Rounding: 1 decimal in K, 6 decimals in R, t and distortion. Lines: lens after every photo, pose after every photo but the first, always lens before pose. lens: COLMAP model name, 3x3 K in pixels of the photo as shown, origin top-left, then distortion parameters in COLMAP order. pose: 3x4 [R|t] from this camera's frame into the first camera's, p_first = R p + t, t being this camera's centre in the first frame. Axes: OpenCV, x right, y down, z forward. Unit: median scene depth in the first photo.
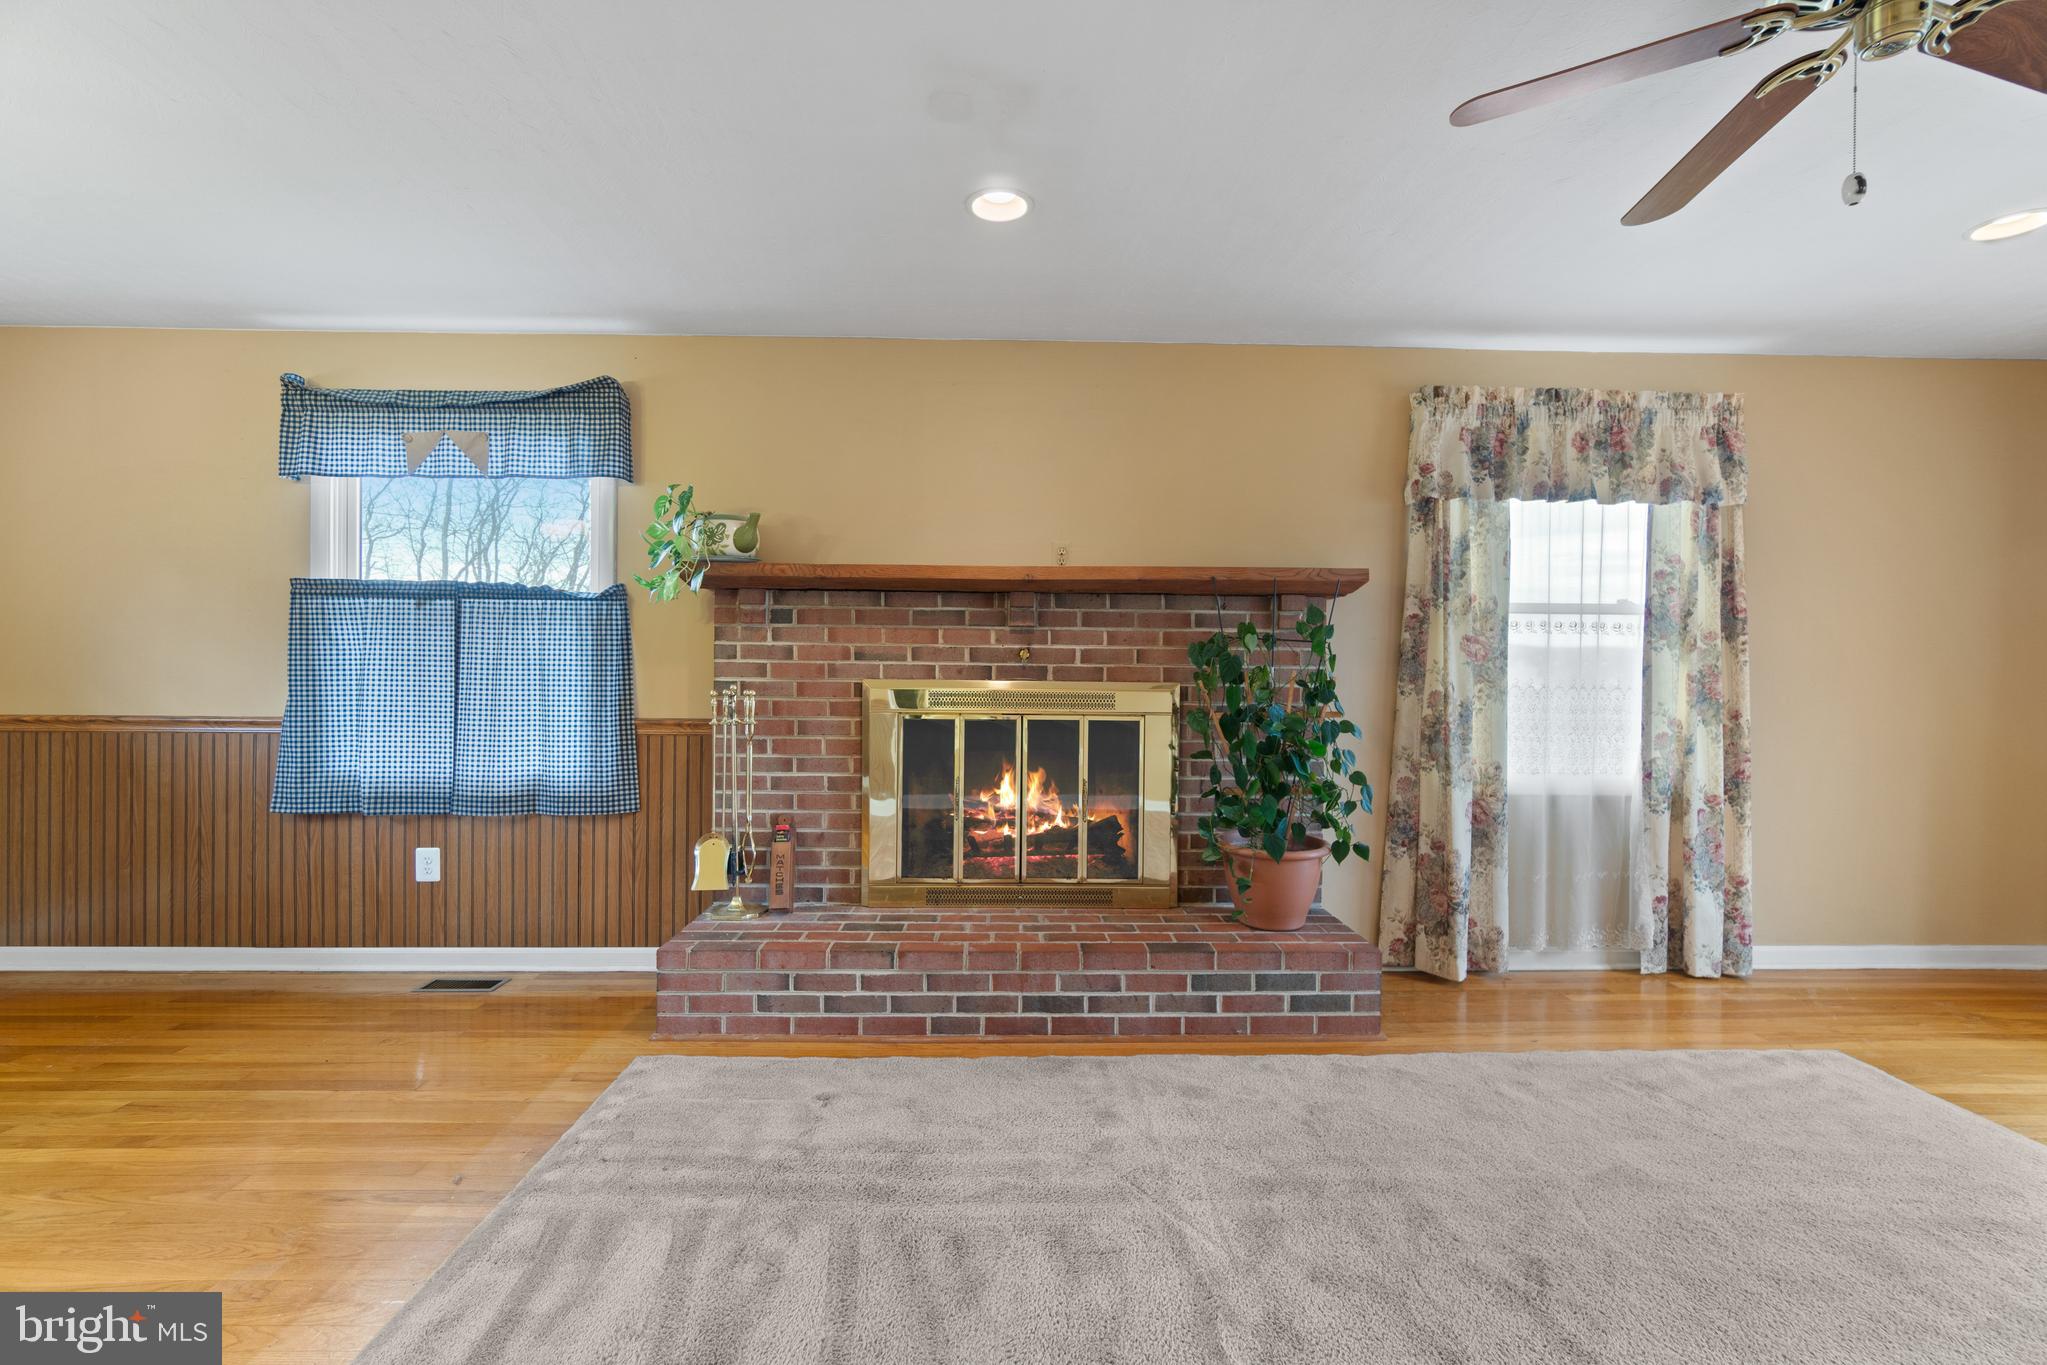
lens RADIAL K [[889.2, 0, 1022.7], [0, 889.2, 676.9], [0, 0, 1]] dist [-0.006903, 0.000025]
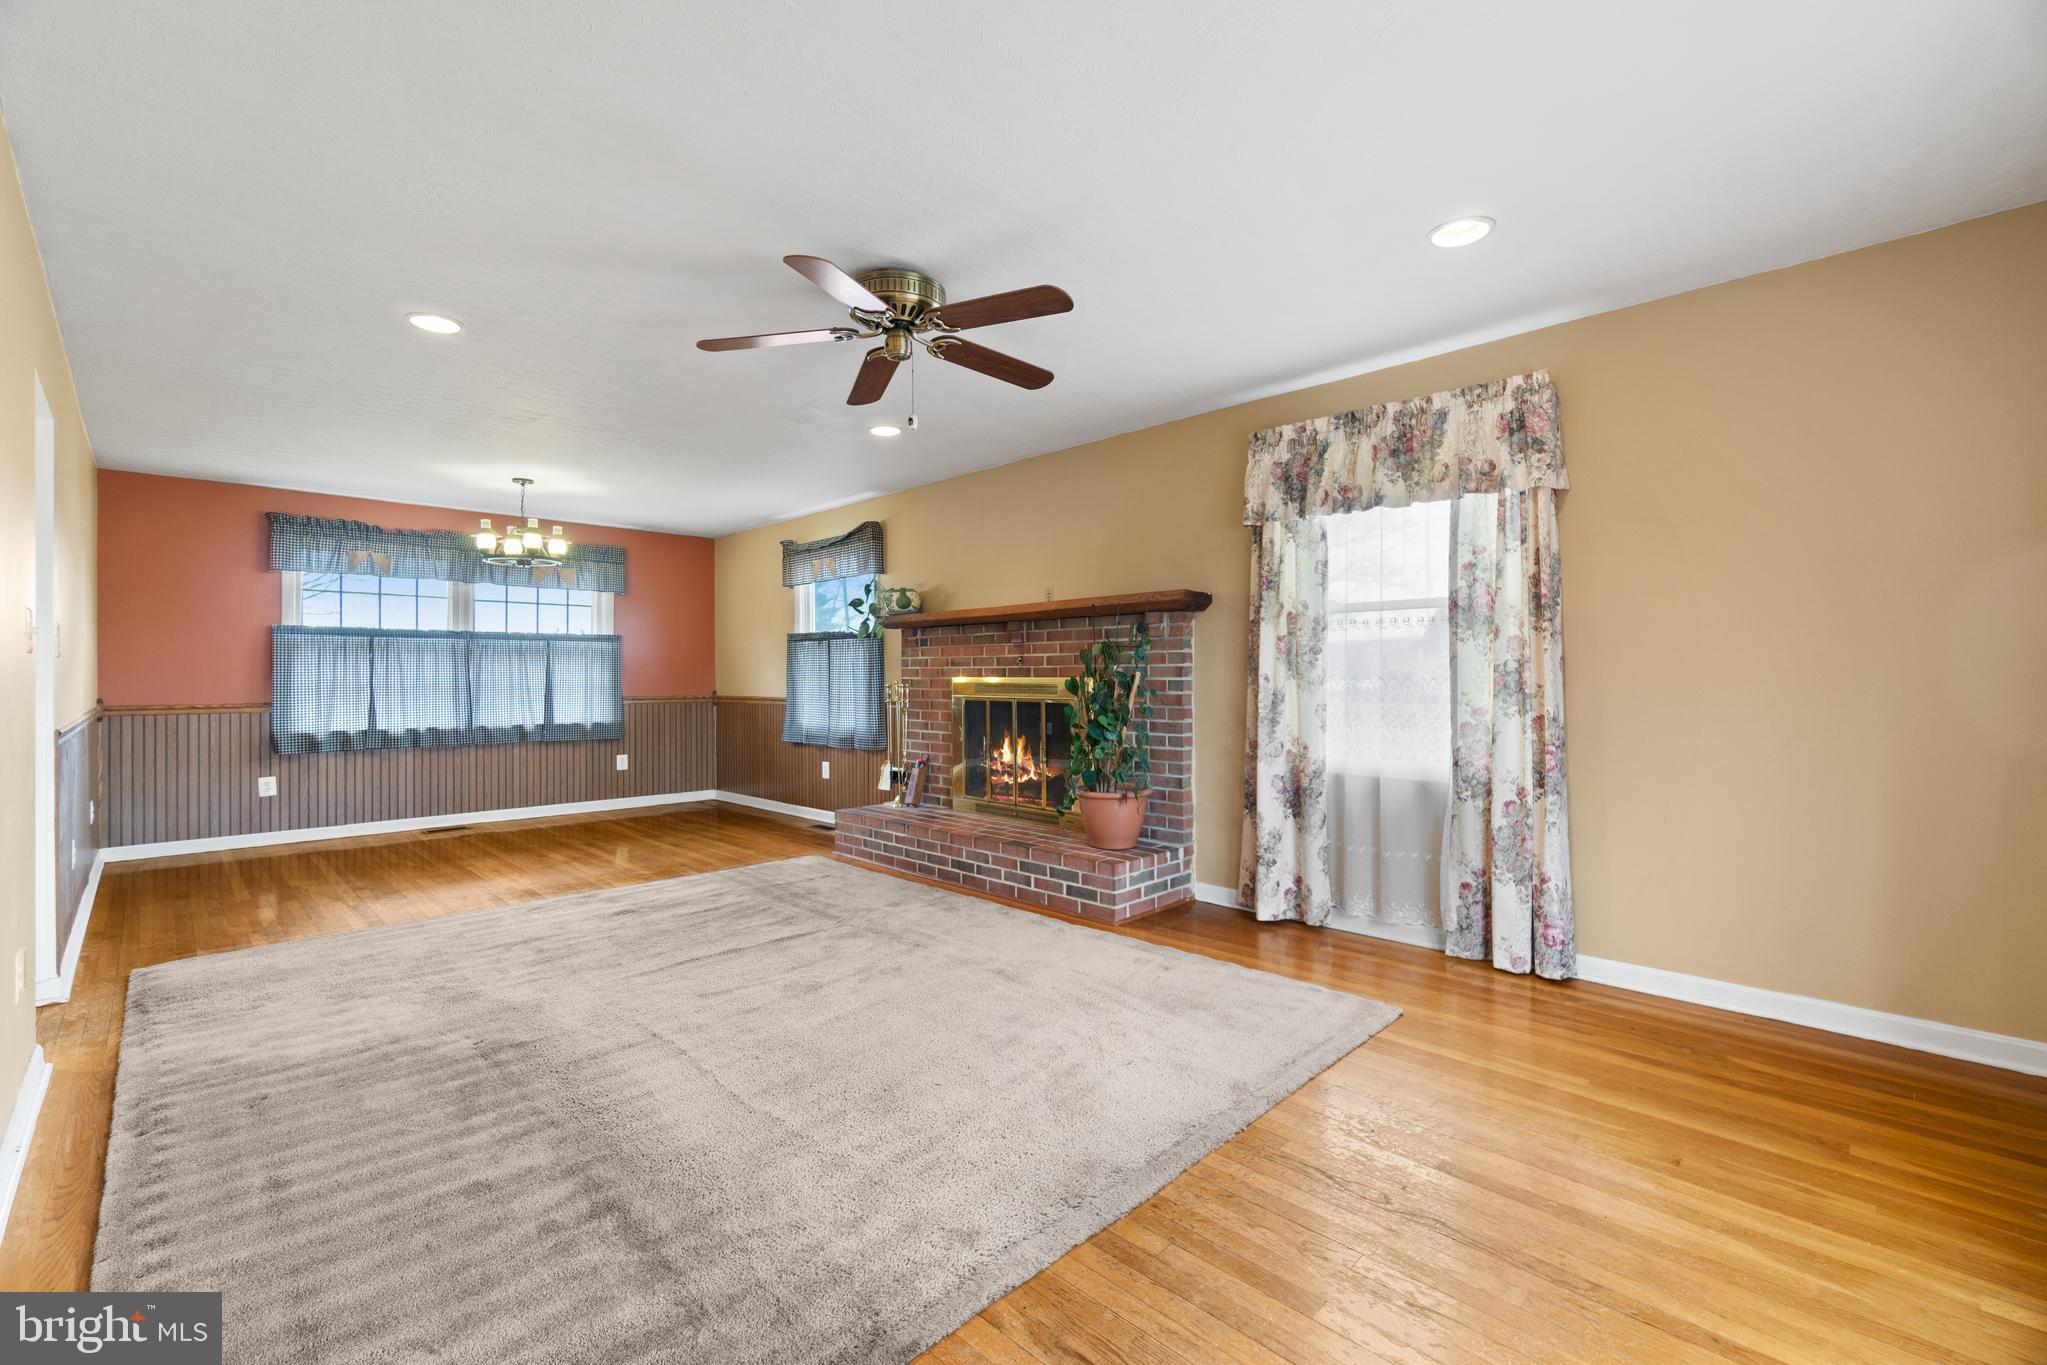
lens RADIAL K [[889.2, 0, 1026.8], [0, 889.2, 681.3], [0, 0, 1]] dist [-0.006903, 0.000025]
pose [[0.684402, -0.007473, -0.729067, 1.146543], [0.005061, 0.999972, -0.005498, 0.019794], [0.729087, 0.000073, 0.684421, -0.066741]]
